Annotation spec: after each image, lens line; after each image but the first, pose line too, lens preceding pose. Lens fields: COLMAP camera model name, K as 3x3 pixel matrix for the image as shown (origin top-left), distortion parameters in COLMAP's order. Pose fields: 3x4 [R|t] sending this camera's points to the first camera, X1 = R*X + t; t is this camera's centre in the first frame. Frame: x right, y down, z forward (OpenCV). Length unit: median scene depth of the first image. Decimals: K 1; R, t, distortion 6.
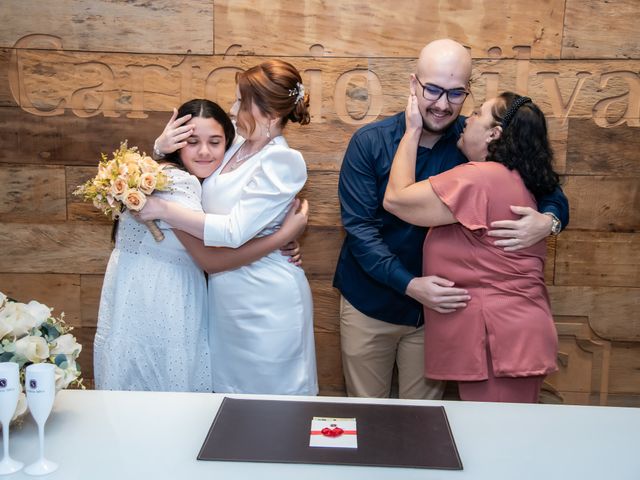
lens RADIAL K [[909.0, 0, 327.7], [0, 909.0, 225.2], [0, 0, 1]] dist [0.369187, 0.000000]
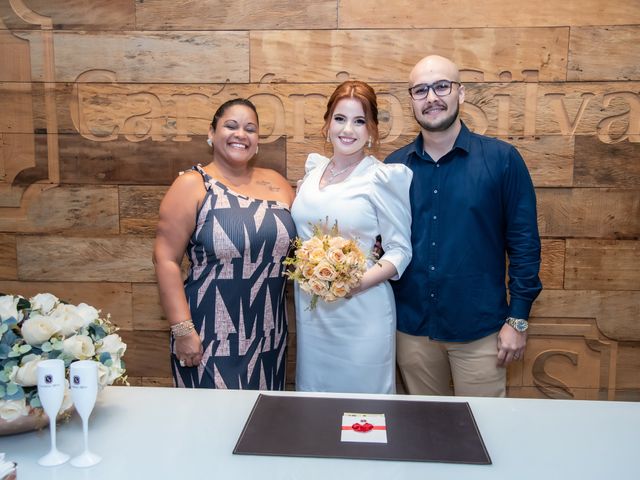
lens RADIAL K [[723.5, 0, 329.9], [0, 723.5, 234.4], [0, 0, 1]] dist [0.206577, 0.000000]
pose [[0.999633, -0.010184, -0.025120, -0.006906], [0.009340, 0.999395, -0.033498, 0.027199], [0.025446, 0.033251, 0.999123, 0.133196]]
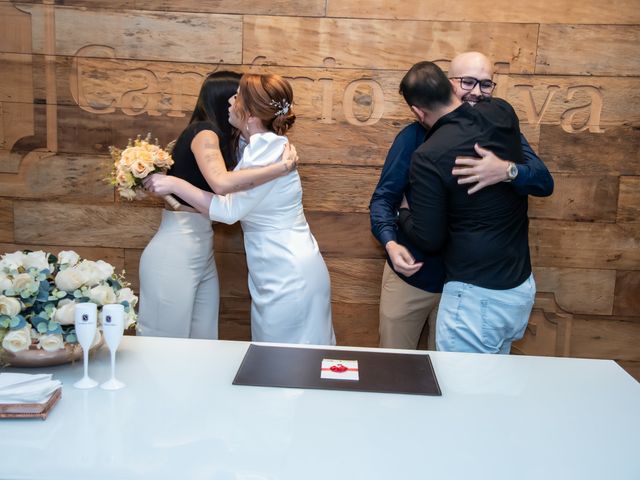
lens RADIAL K [[974.6, 0, 326.2], [0, 974.6, 229.8], [0, 0, 1]] dist [0.410193, 0.000000]
pose [[0.999768, 0.020609, 0.006268, -0.019123], [-0.020497, 0.999640, -0.017298, 0.046589], [-0.006623, 0.017166, 0.999831, -0.258612]]
